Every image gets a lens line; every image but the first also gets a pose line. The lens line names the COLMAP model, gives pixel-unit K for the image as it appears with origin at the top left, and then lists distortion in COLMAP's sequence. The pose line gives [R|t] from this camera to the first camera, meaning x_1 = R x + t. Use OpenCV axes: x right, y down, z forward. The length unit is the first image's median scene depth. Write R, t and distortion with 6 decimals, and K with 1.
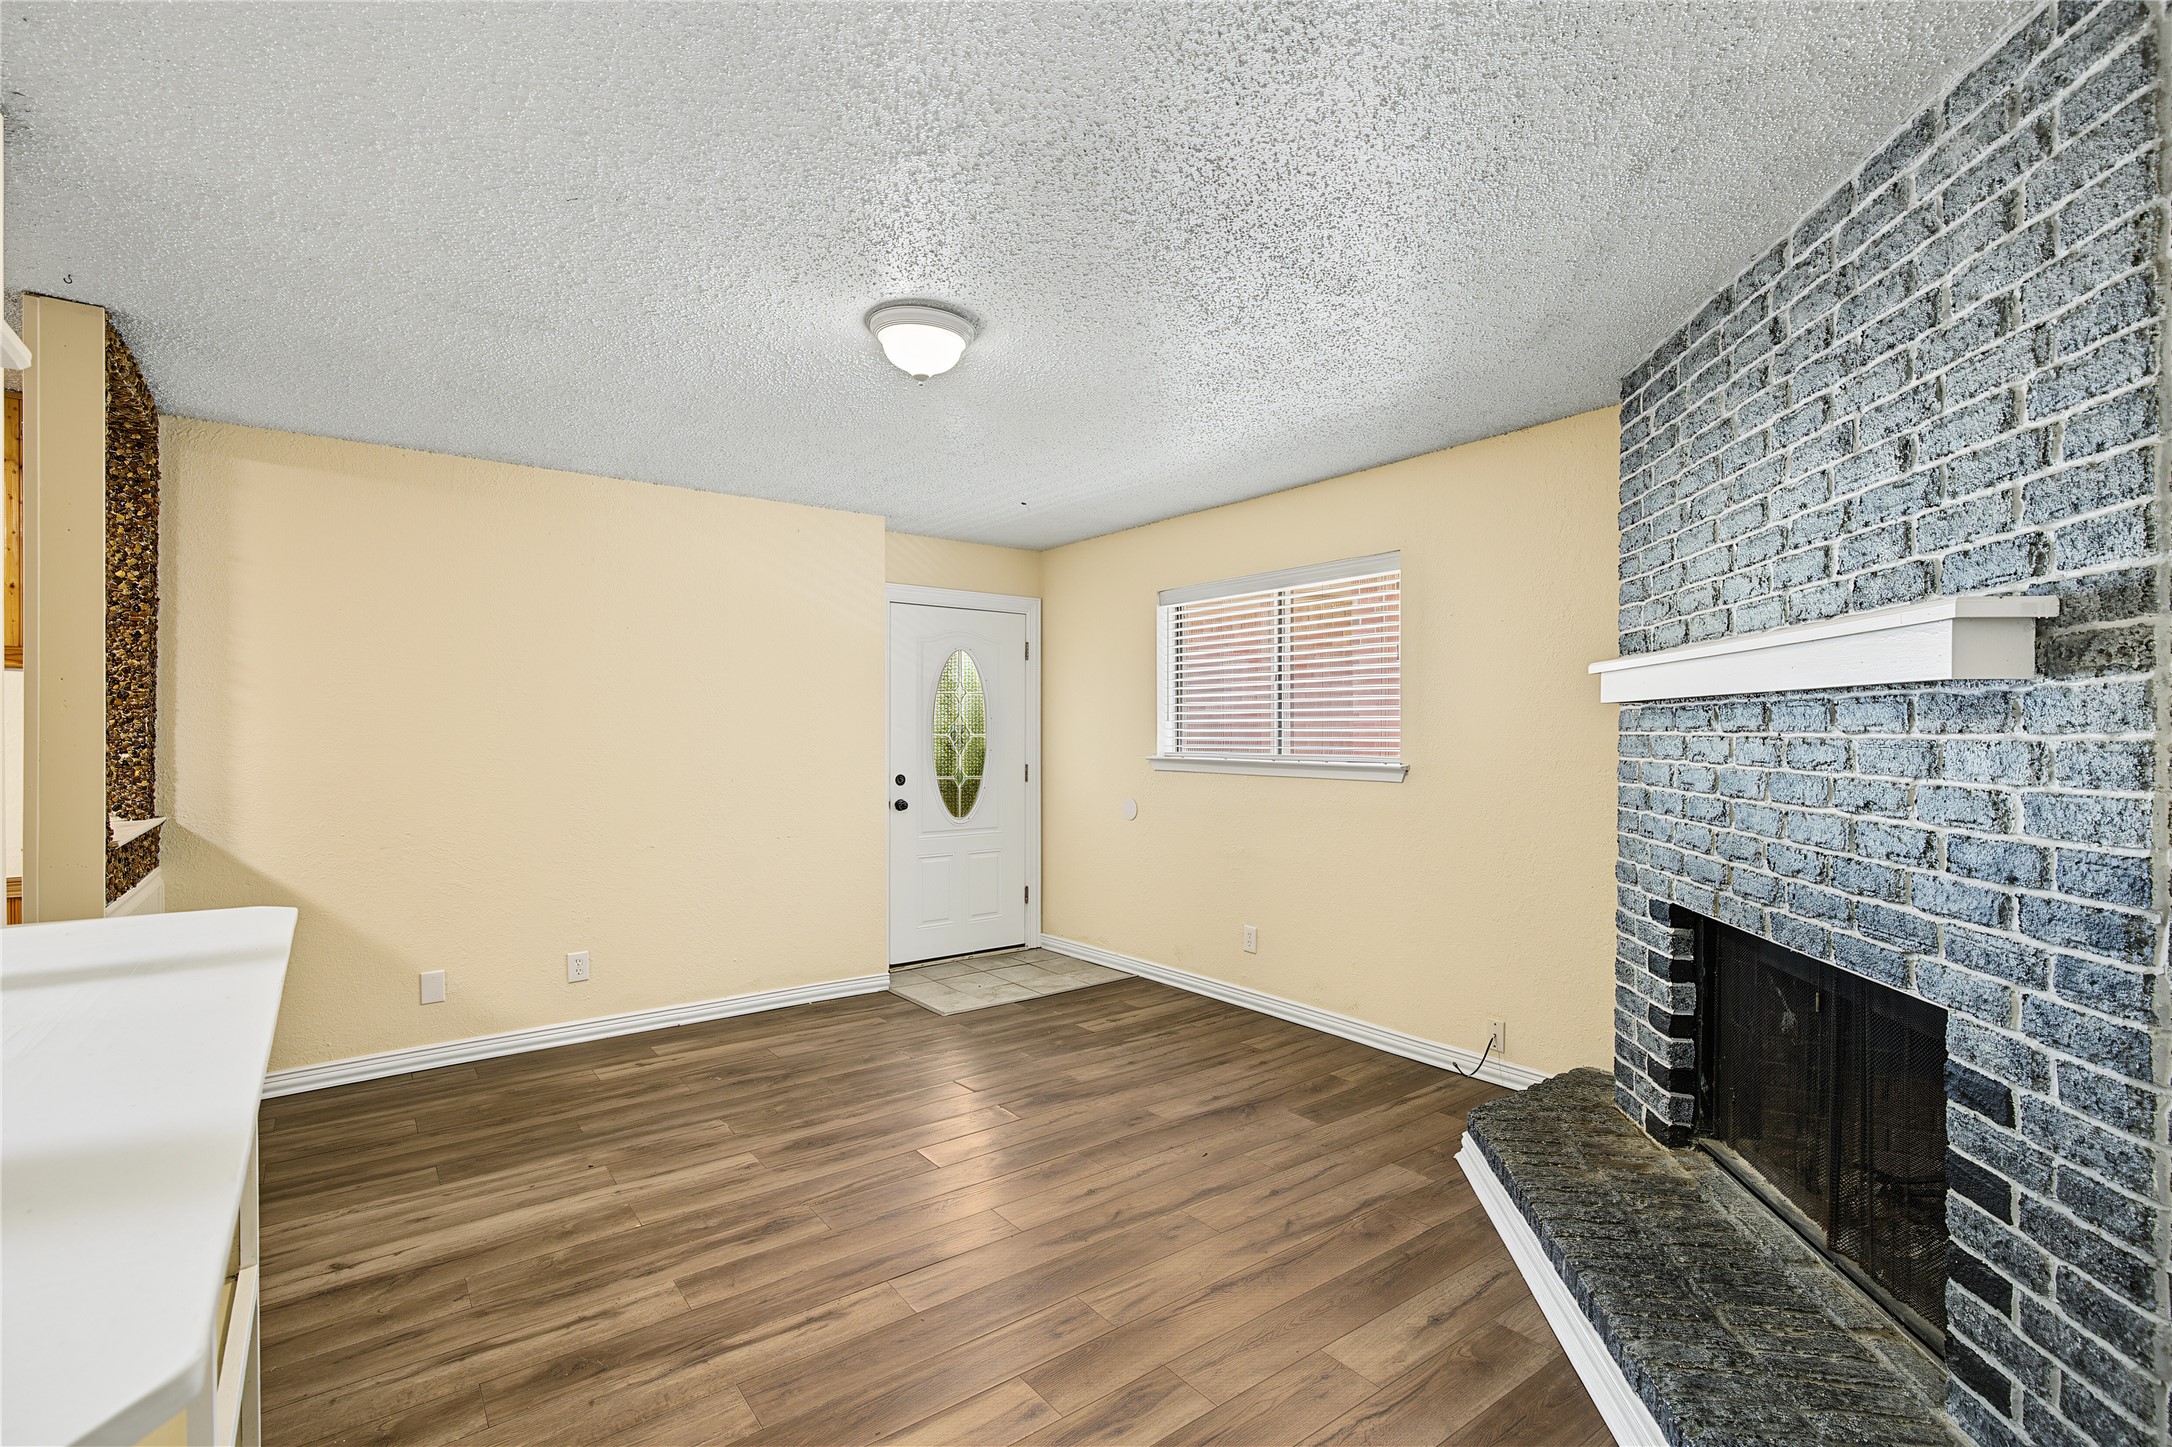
lens RADIAL K [[991.6, 0, 1094.6], [0, 991.6, 737.3], [0, 0, 1]] dist [0.008446, -0.003859]
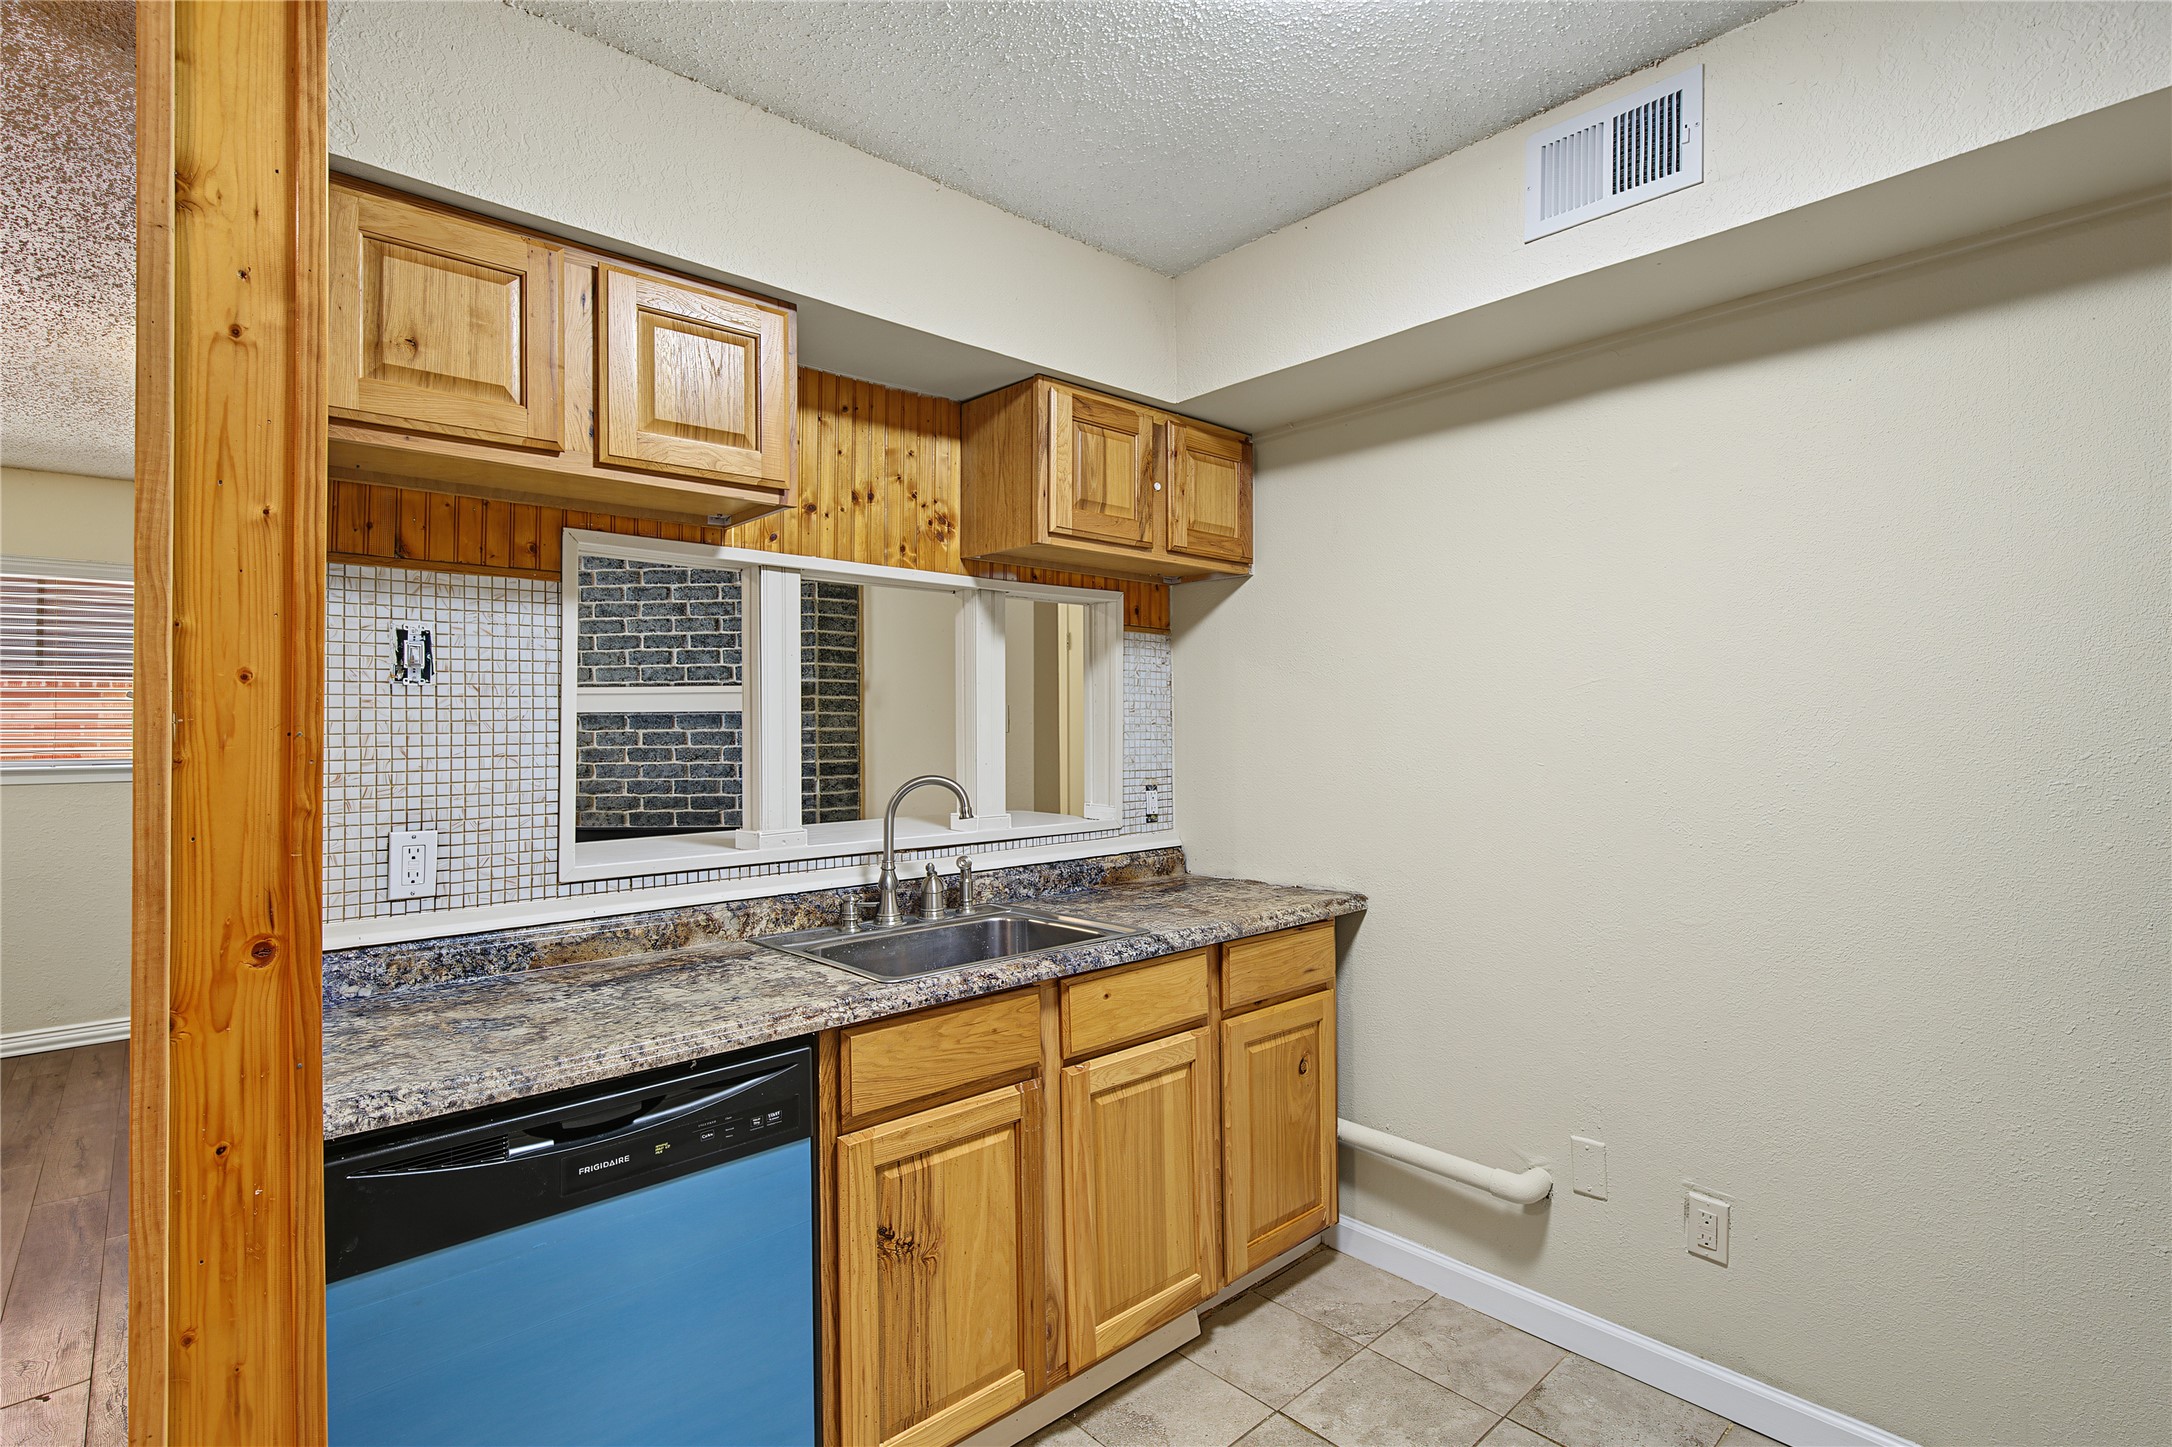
lens RADIAL K [[1035.4, 0, 1089.8], [0, 1035.4, 708.3], [0, 0, 1]] dist [-0.006115, 0.003160]
pose [[-0.081090, 0.019340, 0.996519, -1.472487], [0.015148, 0.999720, -0.018169, 0.004463], [-0.996592, 0.013622, -0.081360, 0.162015]]
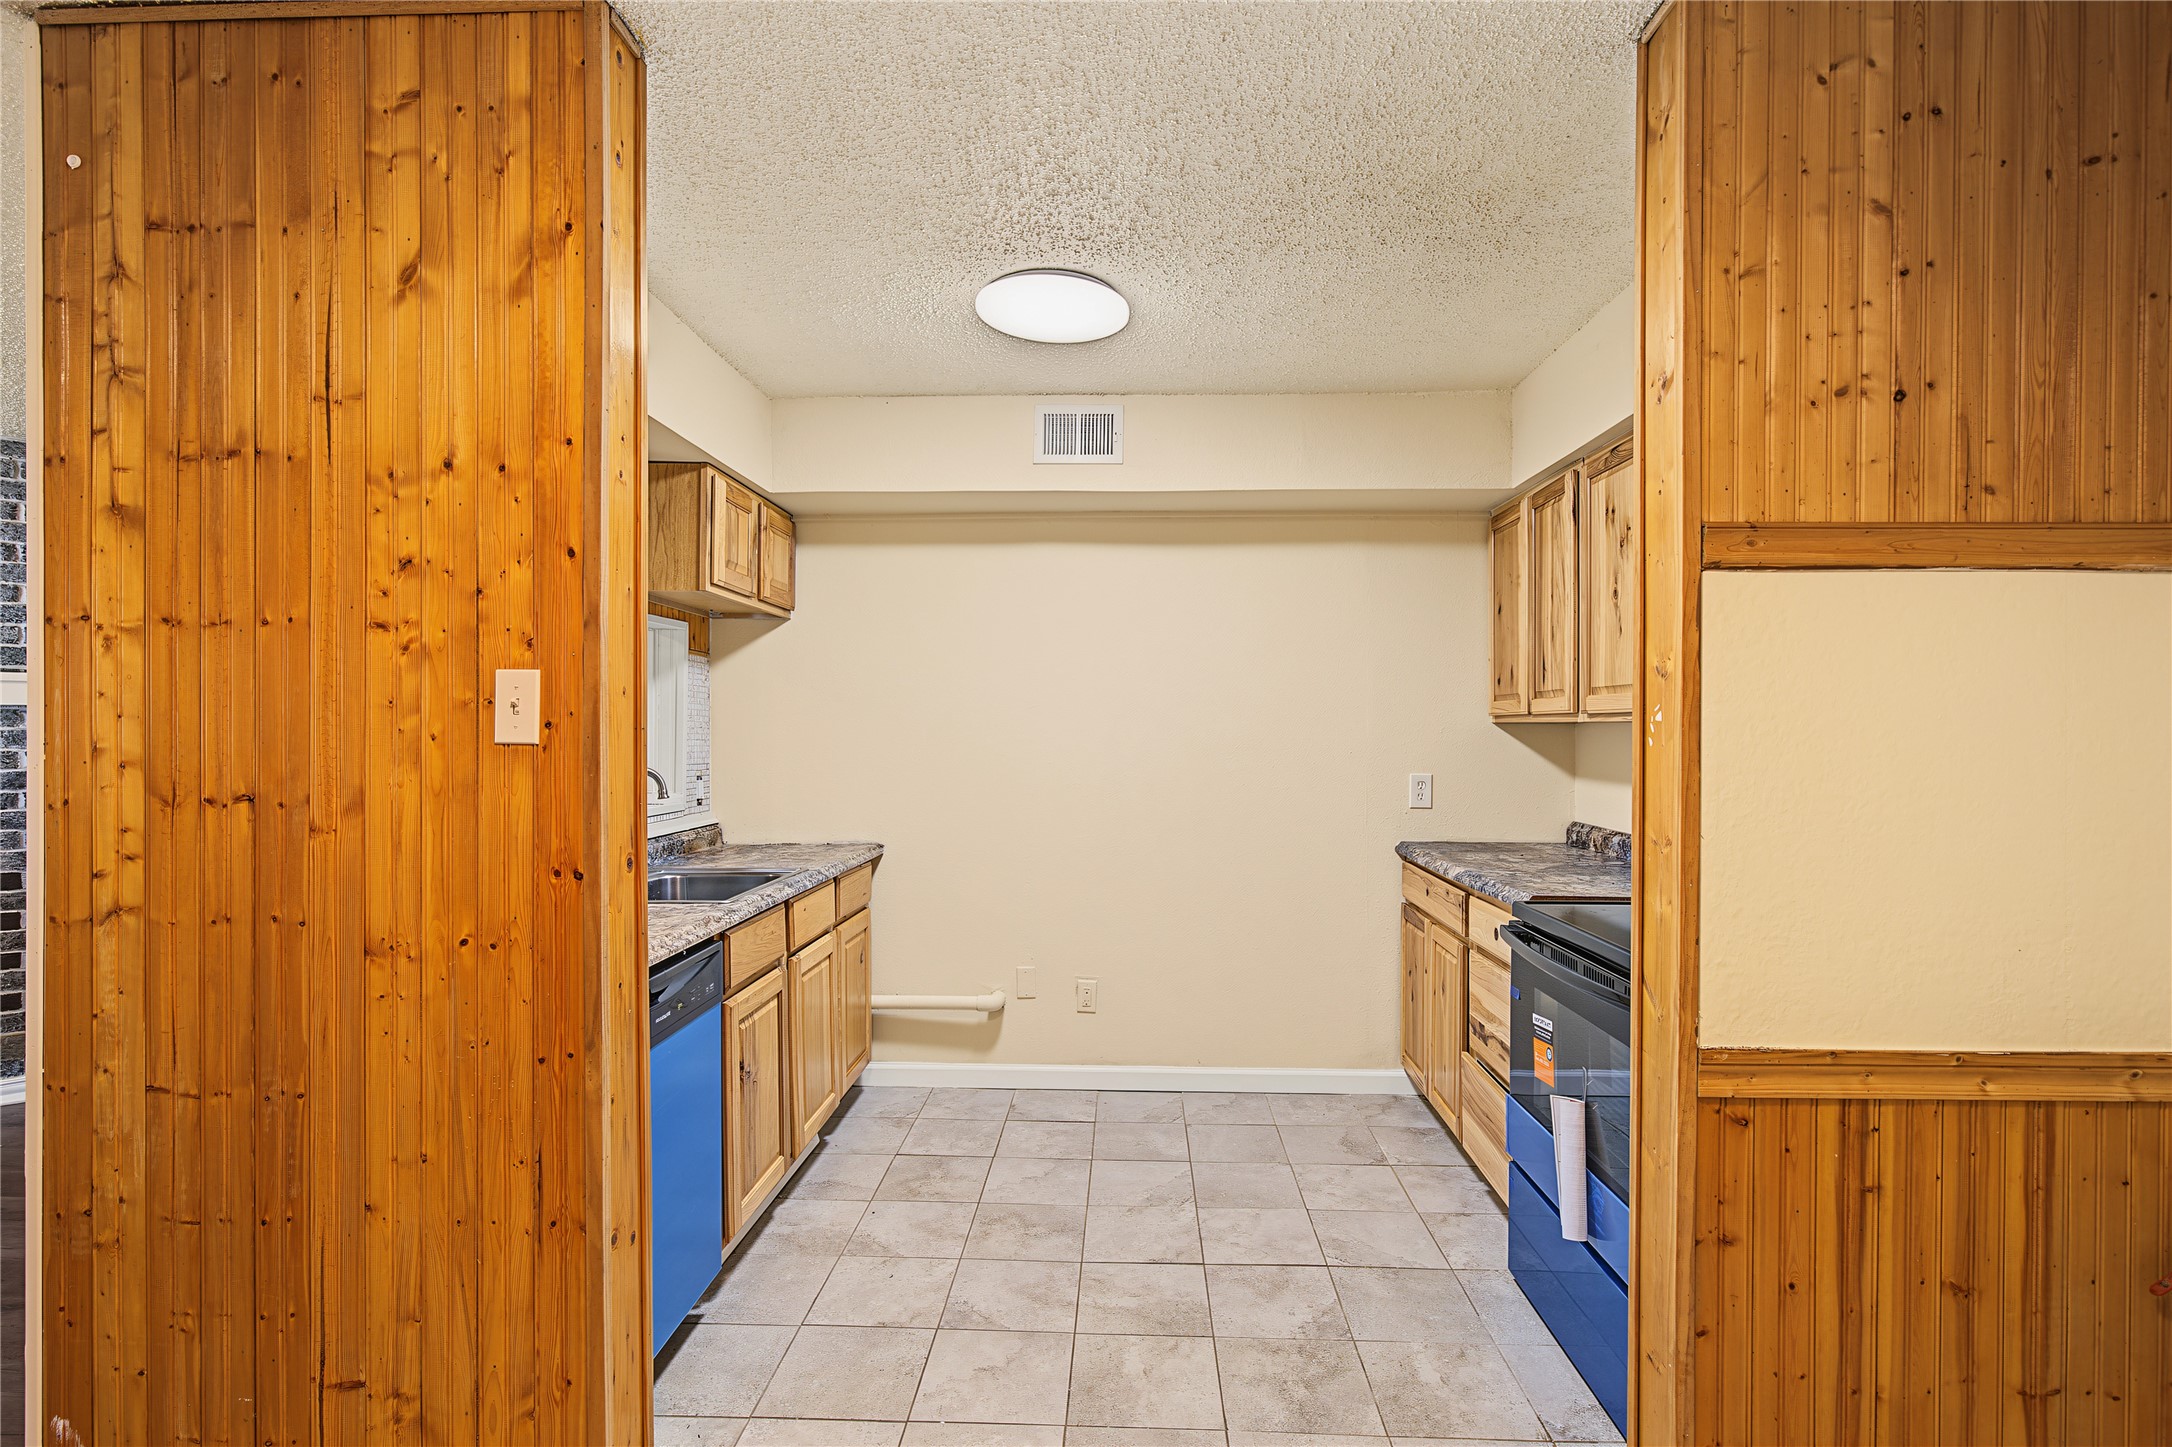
lens RADIAL K [[1035.4, 0, 1097.3], [0, 1035.4, 734.0], [0, 0, 1]] dist [-0.006115, 0.003160]
pose [[-0.768379, -0.002744, 0.639989, -1.689929], [0.003389, 0.999959, 0.008355, 0.001257], [-0.639986, 0.008589, -0.768338, 0.774898]]
